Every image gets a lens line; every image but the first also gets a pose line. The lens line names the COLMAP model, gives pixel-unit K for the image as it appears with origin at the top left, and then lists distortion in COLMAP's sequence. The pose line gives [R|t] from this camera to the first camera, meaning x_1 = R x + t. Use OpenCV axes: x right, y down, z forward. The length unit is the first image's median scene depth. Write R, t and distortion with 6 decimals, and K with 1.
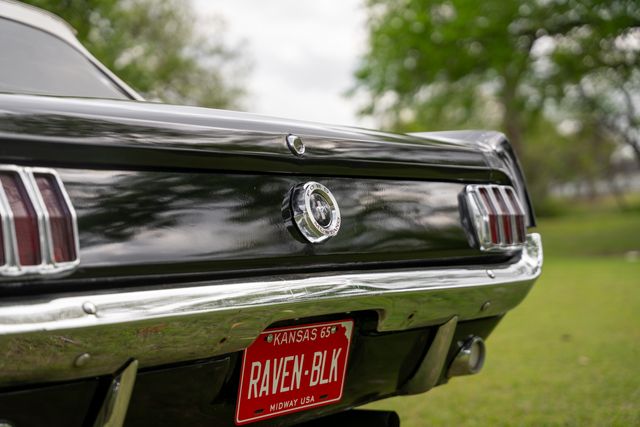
lens RADIAL K [[1244.8, 0, 317.1], [0, 1244.8, 220.6], [0, 0, 1]] dist [0.277896, 0.223076]
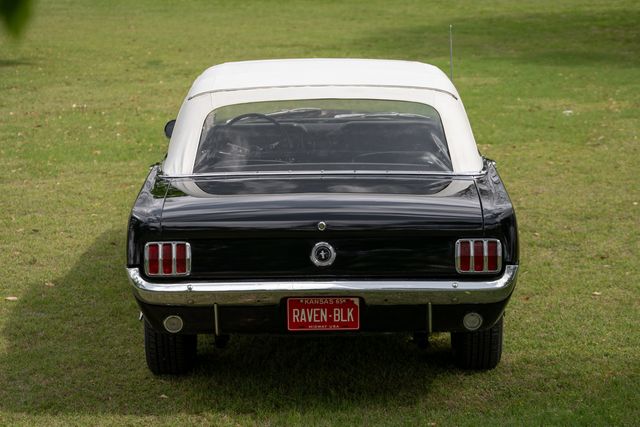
lens RADIAL K [[1214.1, 0, 330.8], [0, 1214.1, 212.8], [0, 0, 1]] dist [0.201053, 0.041511]
pose [[0.585552, 0.146601, -0.797268, 1.891759], [0.000907, 0.983392, 0.181491, -0.518472], [0.810634, -0.106995, 0.575695, -0.361792]]
